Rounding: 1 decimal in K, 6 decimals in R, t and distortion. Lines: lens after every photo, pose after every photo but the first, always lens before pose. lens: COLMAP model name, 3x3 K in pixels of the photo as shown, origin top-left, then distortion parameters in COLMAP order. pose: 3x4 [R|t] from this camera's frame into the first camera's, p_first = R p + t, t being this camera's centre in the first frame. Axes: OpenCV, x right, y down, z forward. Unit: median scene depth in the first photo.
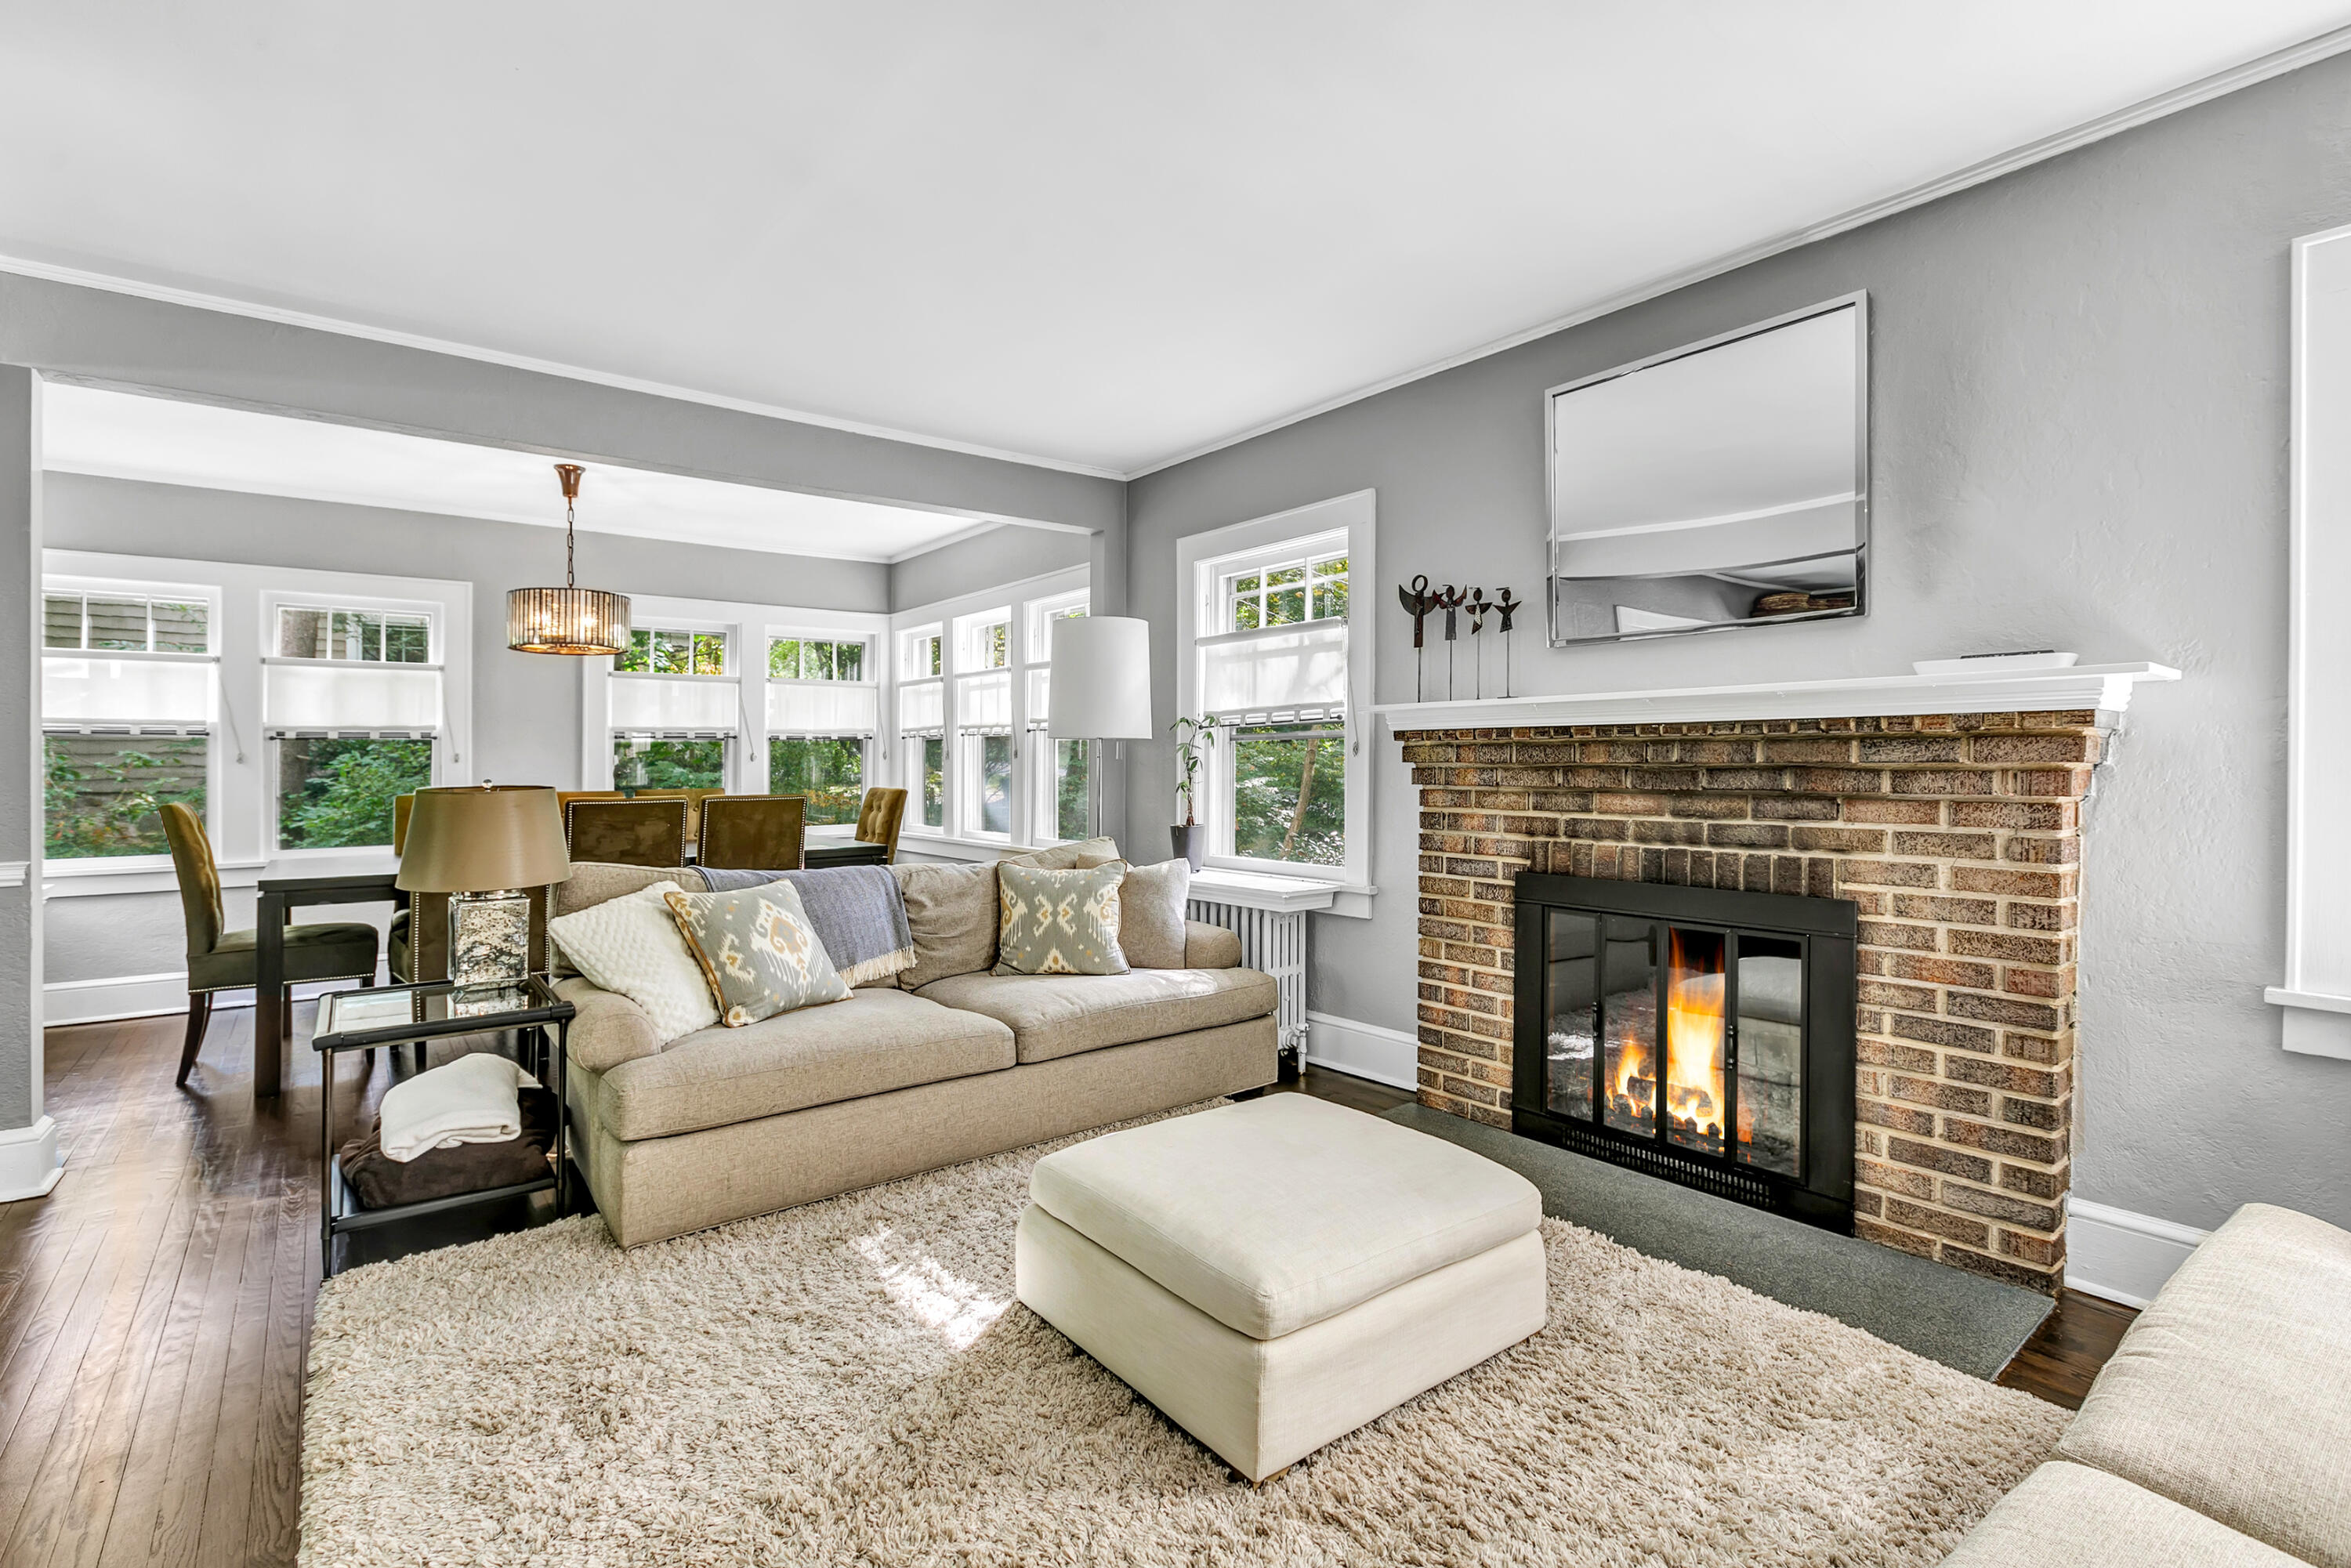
lens RADIAL K [[1096.9, 0, 1117.1], [0, 1096.9, 780.5], [0, 0, 1]] dist [0.000715, -0.000281]
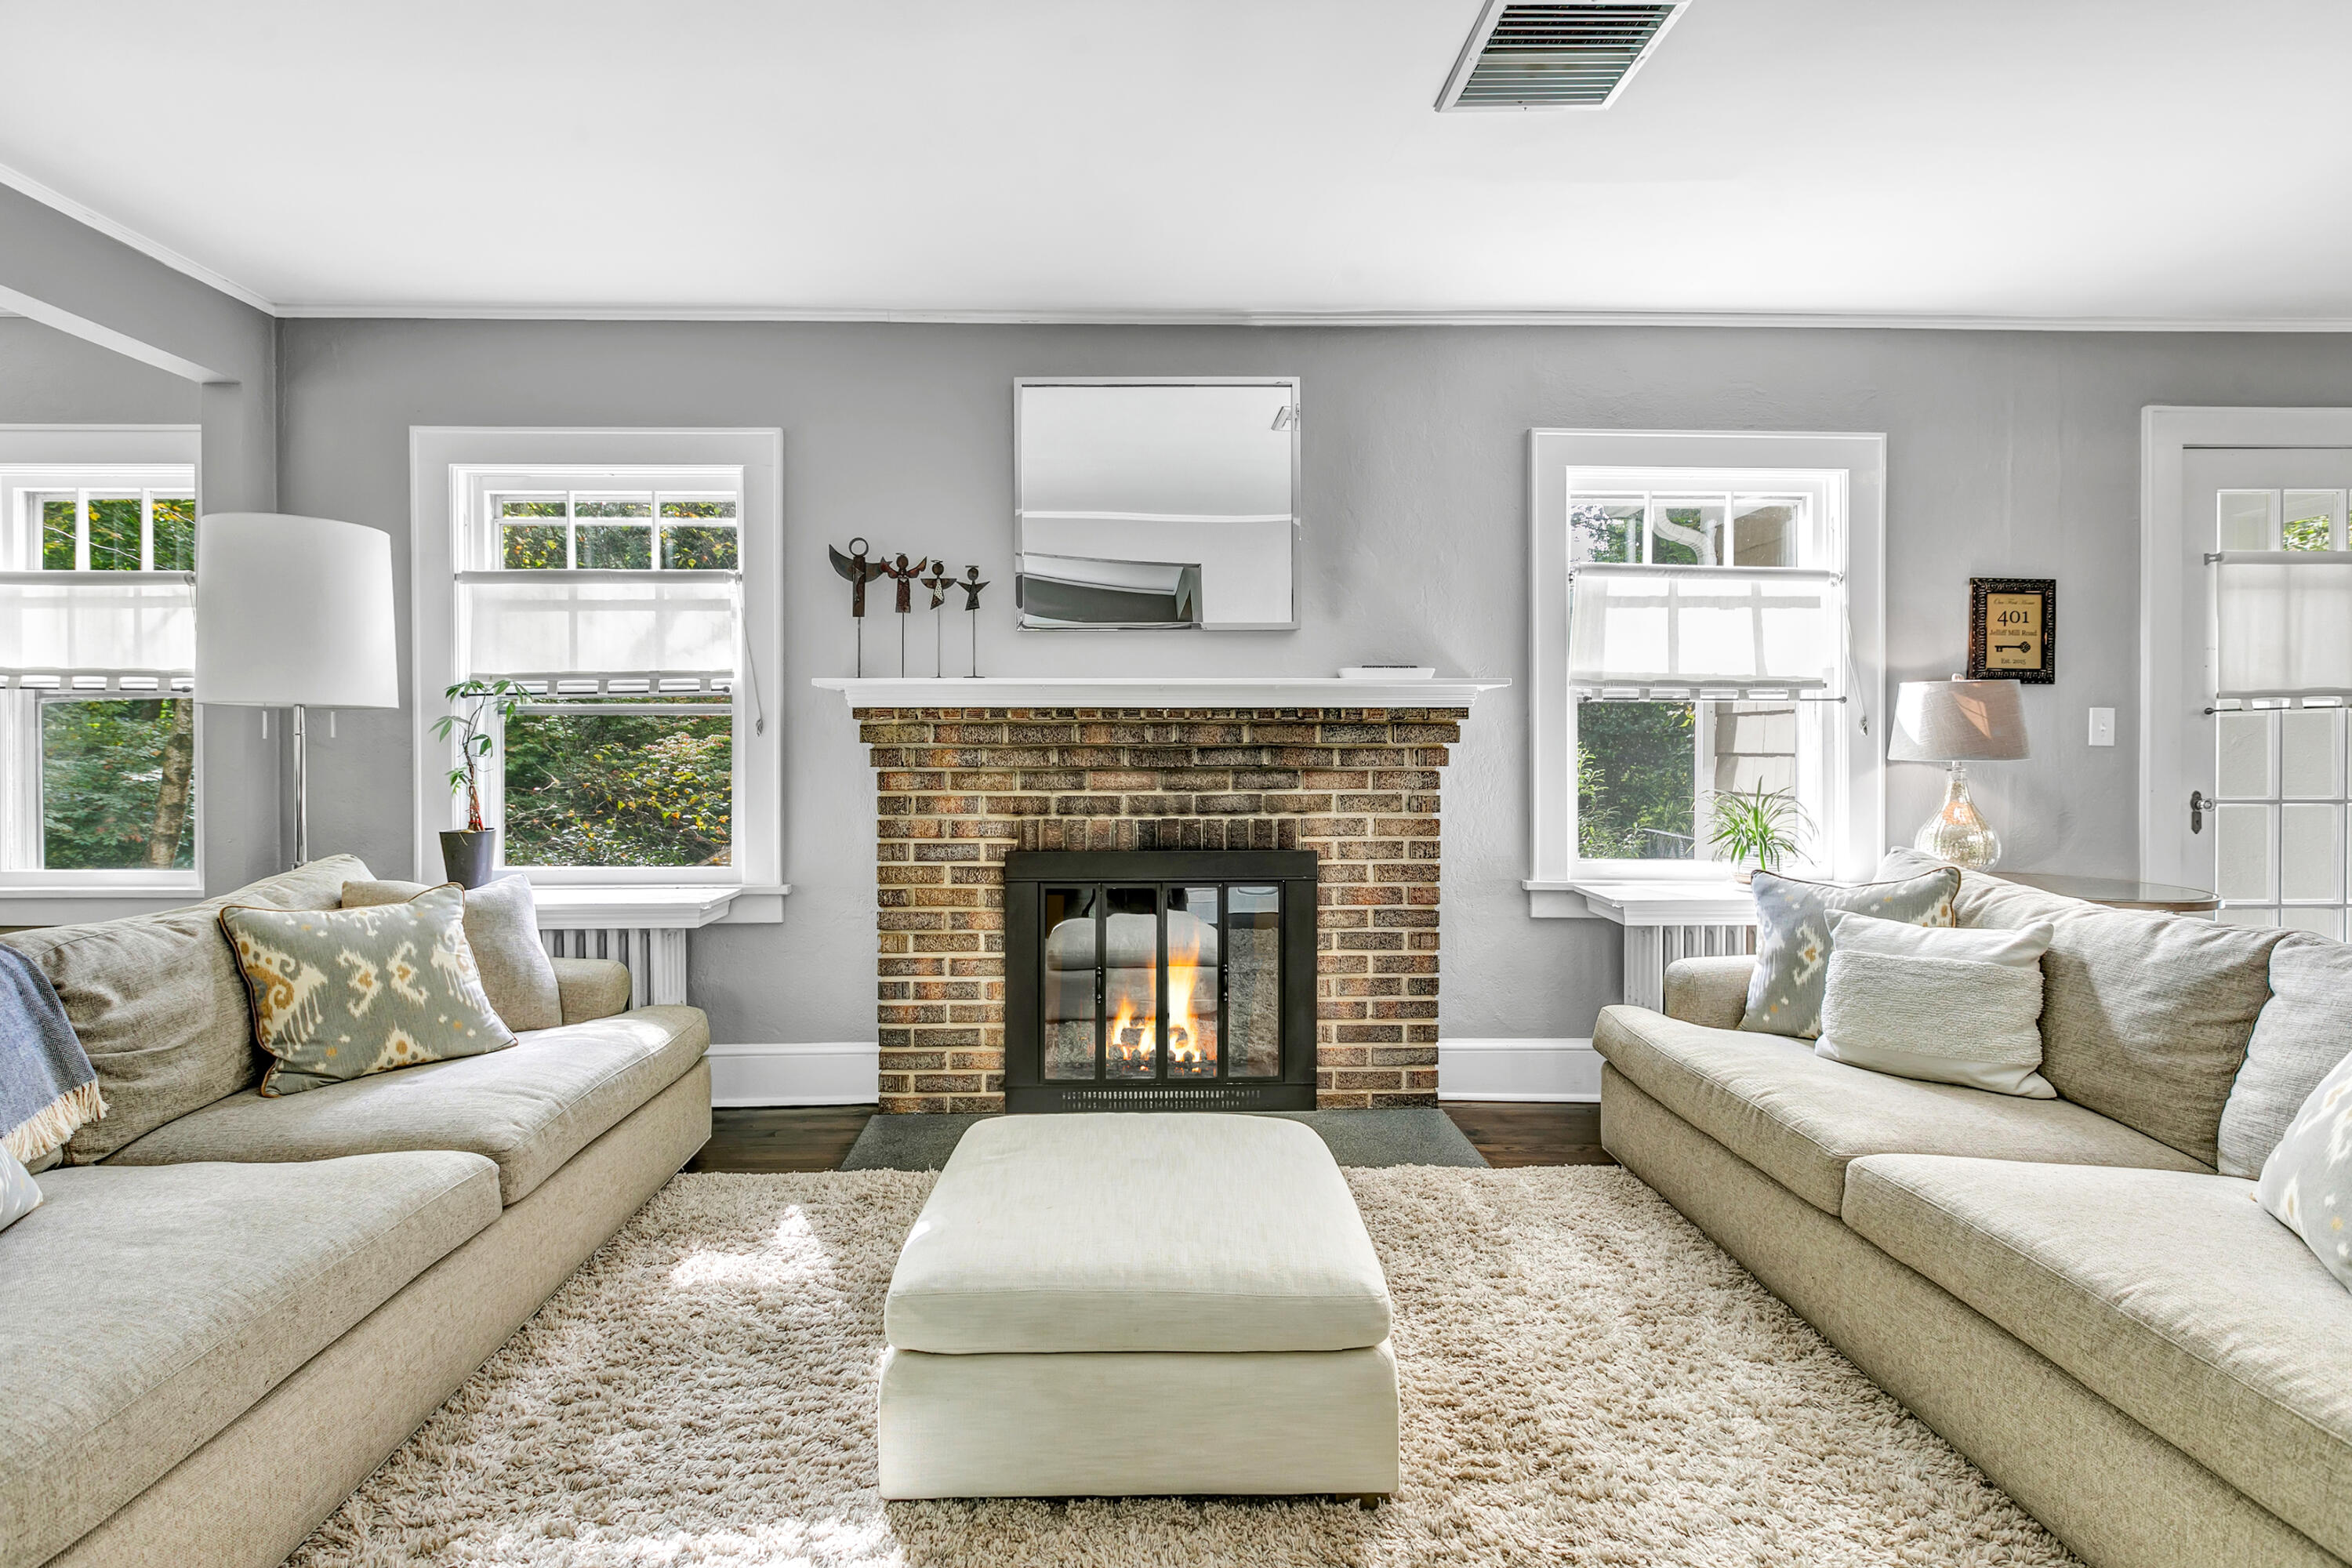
lens RADIAL K [[1097.4, 0, 1201.3], [0, 1097.4, 767.5], [0, 0, 1]] dist [0.000715, -0.000281]
pose [[0.580397, -0.014213, 0.814210, -0.337292], [0.013019, 0.999882, 0.008174, 0.000195], [-0.814230, 0.005856, 0.580513, 0.264774]]
